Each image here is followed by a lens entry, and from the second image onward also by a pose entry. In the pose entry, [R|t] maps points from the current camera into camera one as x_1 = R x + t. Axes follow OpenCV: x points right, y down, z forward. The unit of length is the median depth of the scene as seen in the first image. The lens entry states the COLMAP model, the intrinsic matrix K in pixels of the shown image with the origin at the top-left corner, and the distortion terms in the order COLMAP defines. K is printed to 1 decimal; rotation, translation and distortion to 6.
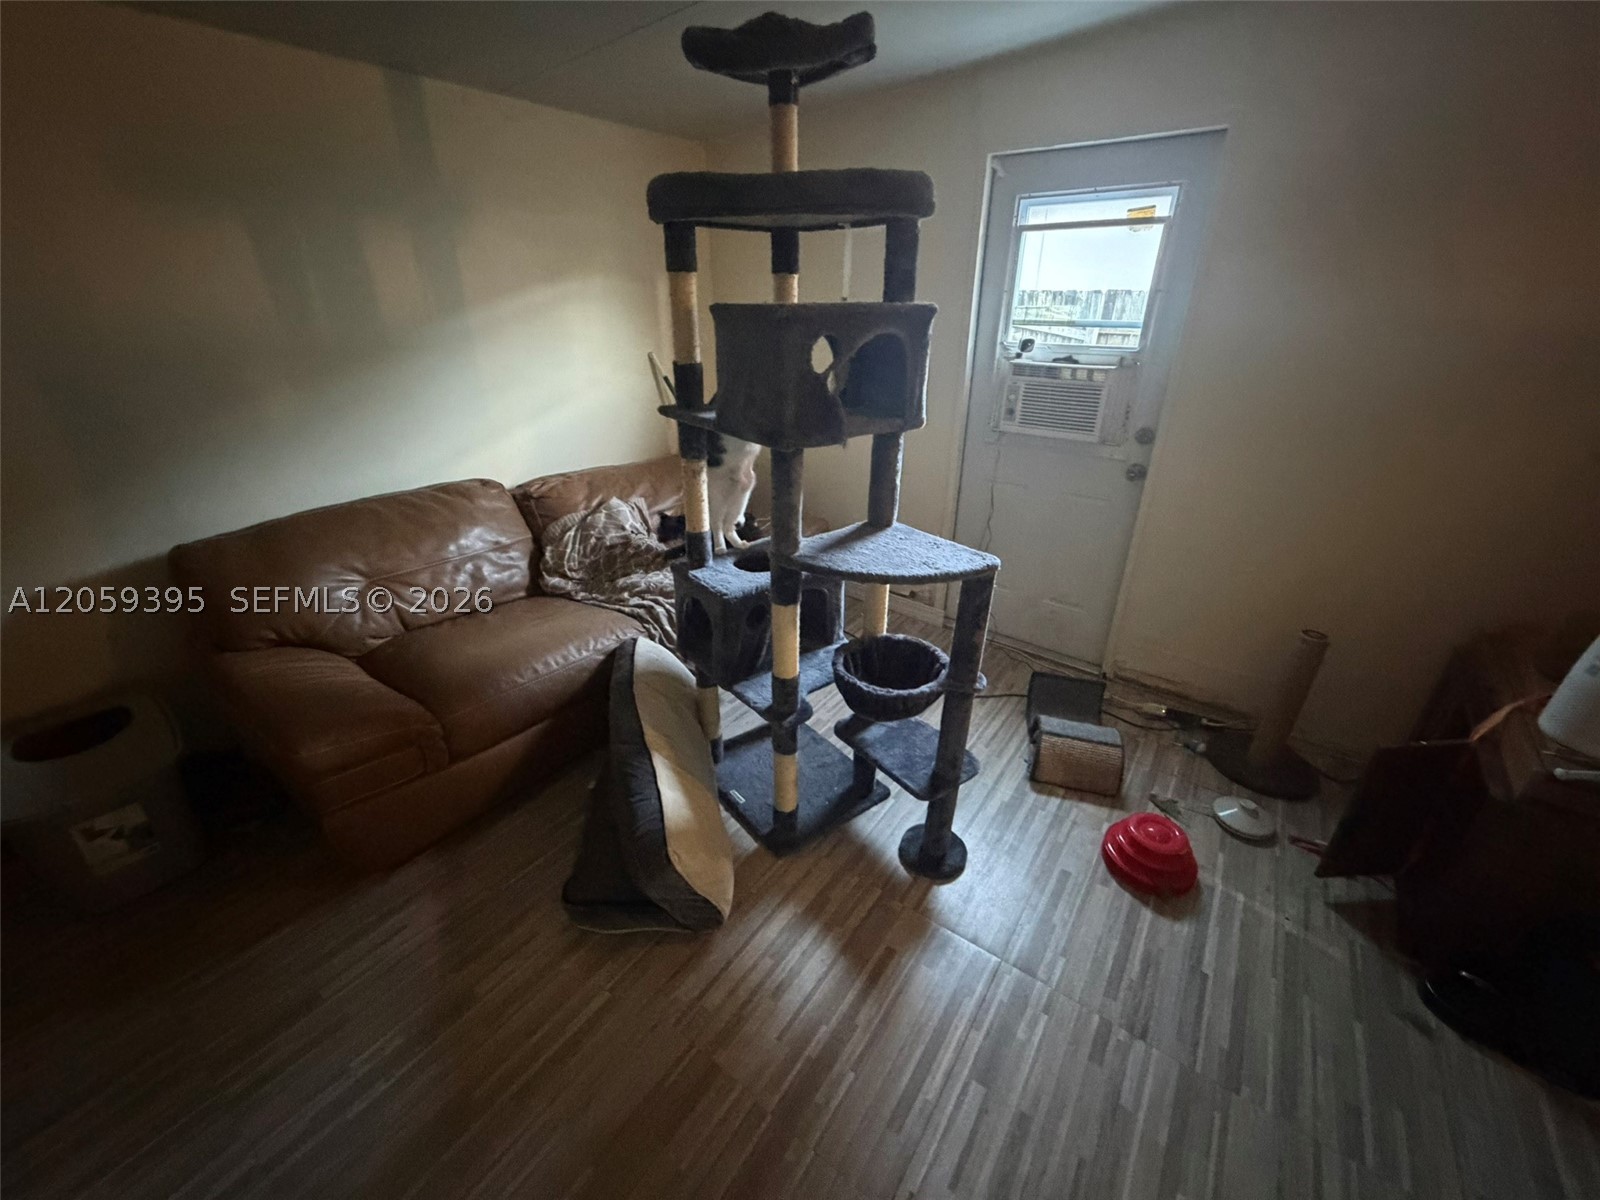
lens RADIAL K [[639.4, 0, 796.1], [0, 639.4, 602.3], [0, 0, 1]] dist [0.000790, -0.000640]
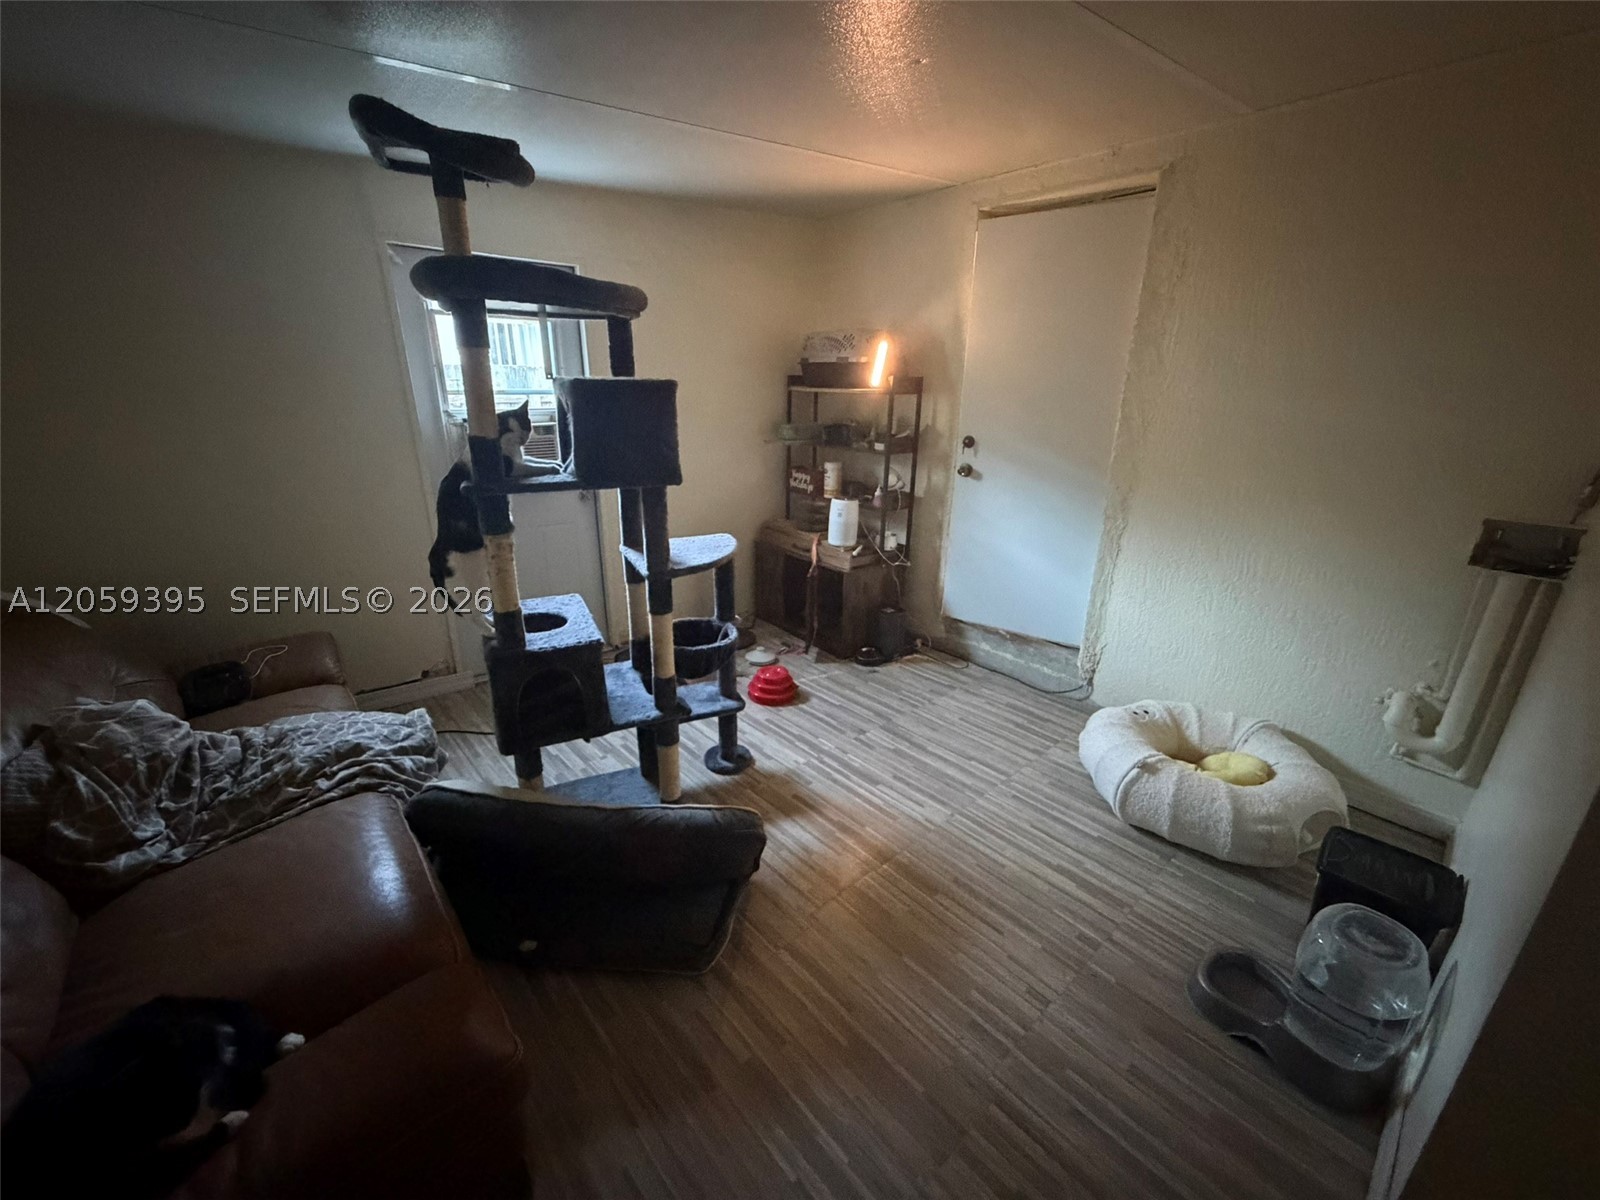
lens RADIAL K [[639.4, 0, 797.7], [0, 639.4, 598.1], [0, 0, 1]] dist [0.000790, -0.000640]
pose [[0.214722, -0.318820, 0.923173, -0.744257], [0.415673, 0.885172, 0.209014, -0.115405], [-0.883805, 0.338858, 0.322591, 0.253989]]
